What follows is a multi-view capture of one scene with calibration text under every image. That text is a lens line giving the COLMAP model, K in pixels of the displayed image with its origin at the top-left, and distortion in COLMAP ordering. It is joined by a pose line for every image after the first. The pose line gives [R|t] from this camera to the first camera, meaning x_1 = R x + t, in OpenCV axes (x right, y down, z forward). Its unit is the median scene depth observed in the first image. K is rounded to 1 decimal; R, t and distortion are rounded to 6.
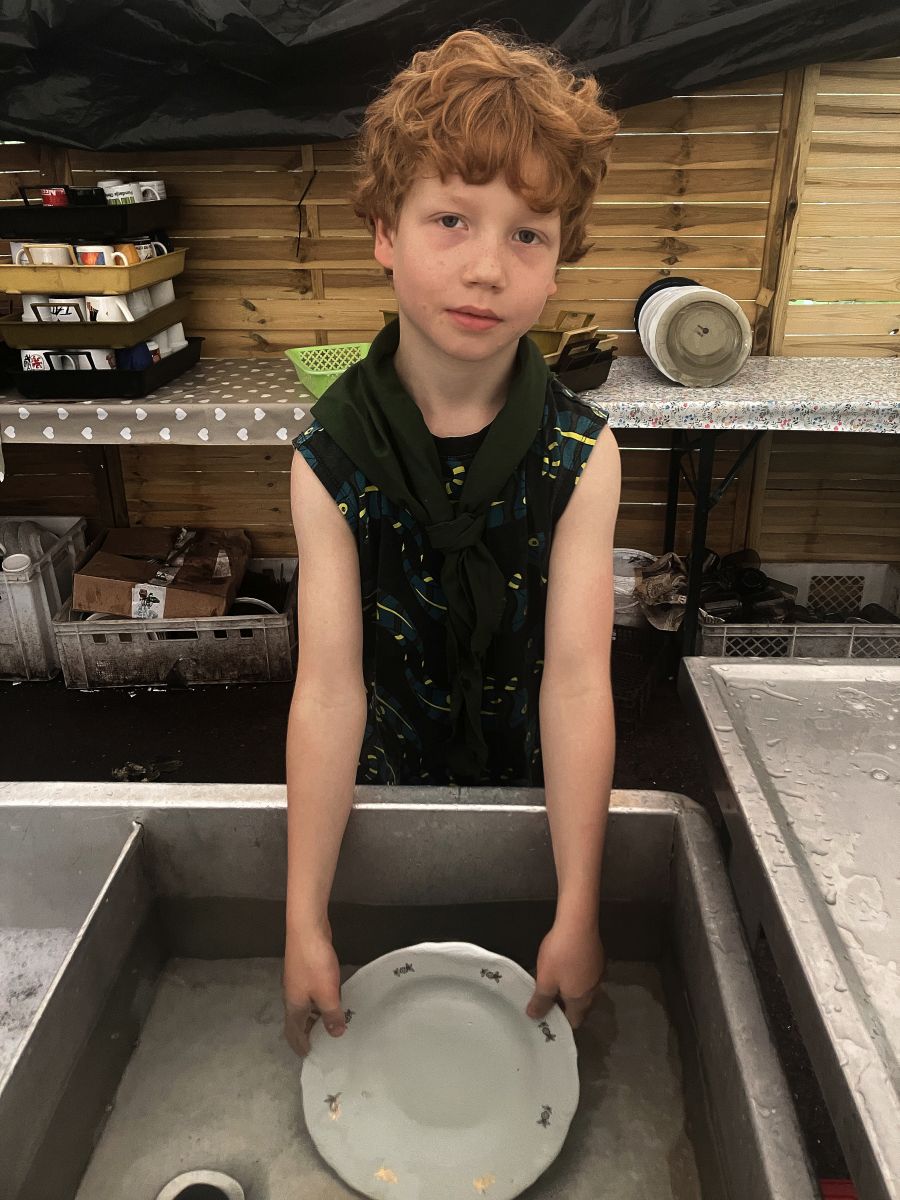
lens RADIAL K [[984.4, 0, 448.4], [0, 984.4, 599.0], [0, 0, 1]] dist [-0.001853, -0.007041]
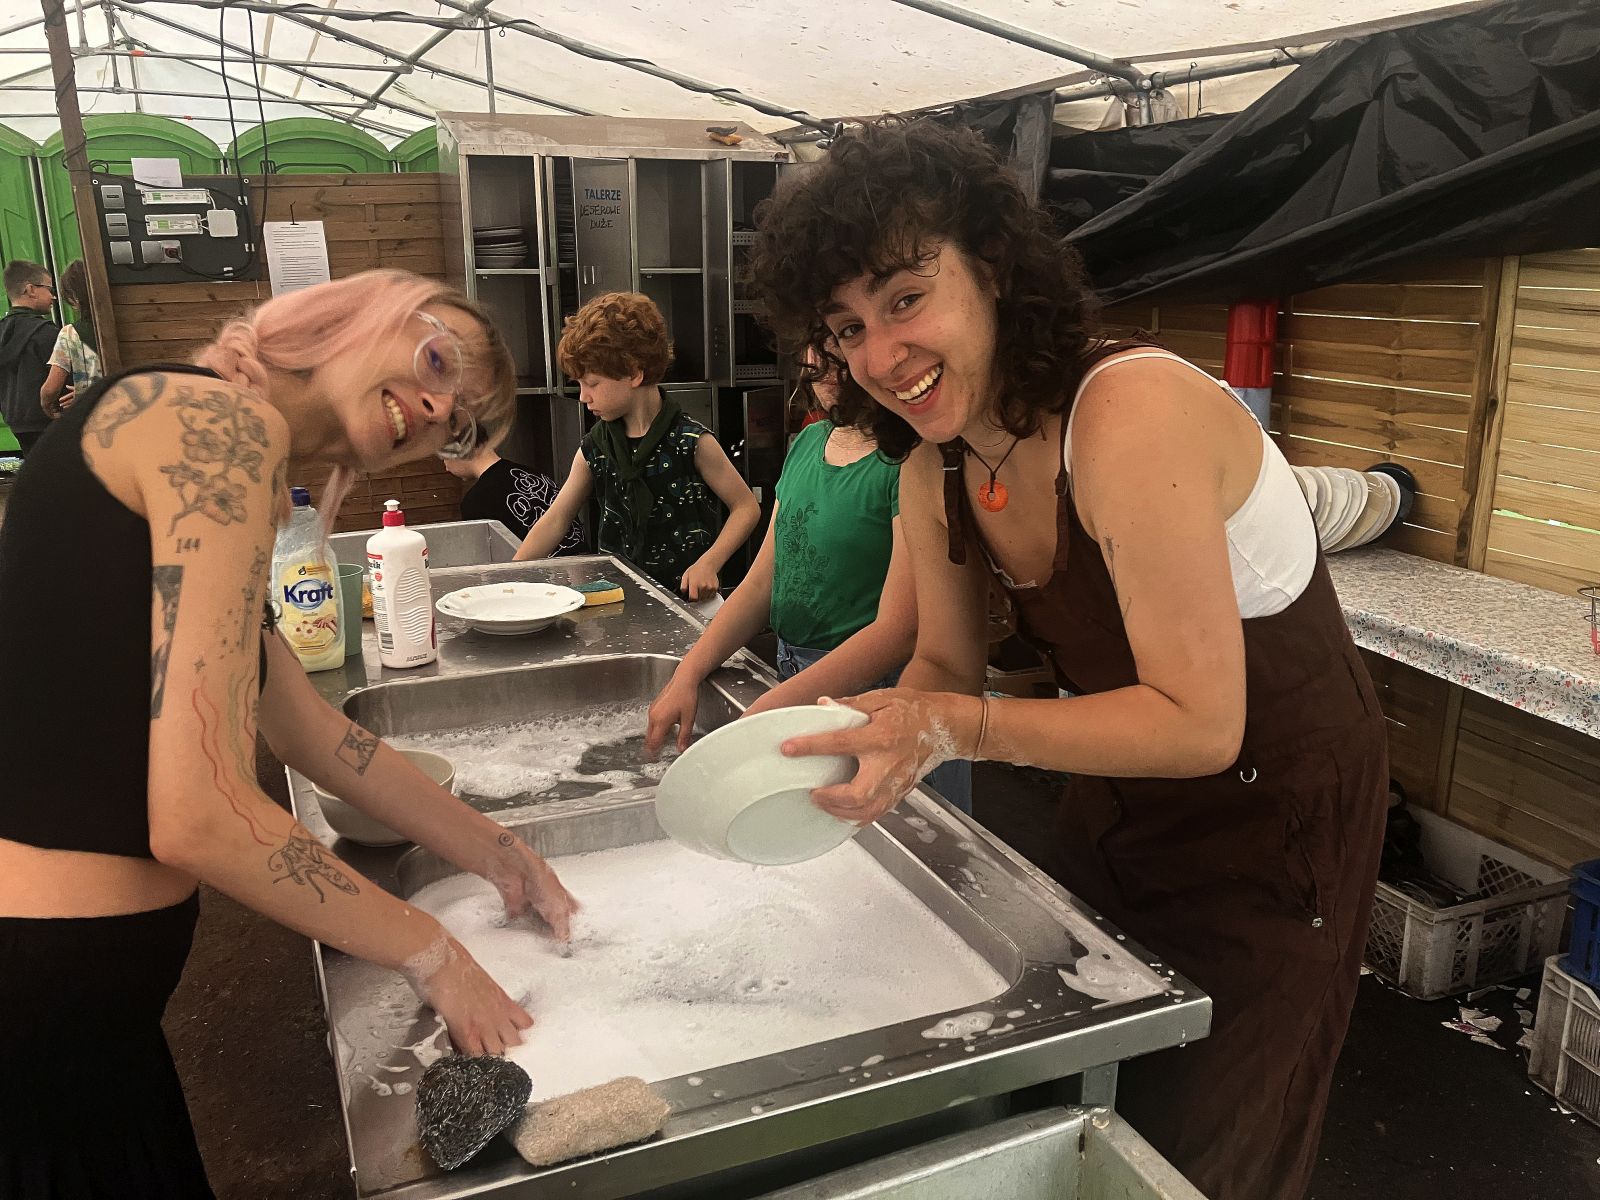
lens RADIAL K [[1312.5, 0, 802.2], [0, 1312.5, 596.6], [0, 0, 1]] dist [-0.001853, -0.007041]
pose [[0.425621, 0.240452, -0.872370, 1.143404], [-0.389175, 0.918978, 0.063424, -0.076309], [0.816940, 0.312510, 0.484714, -0.013438]]
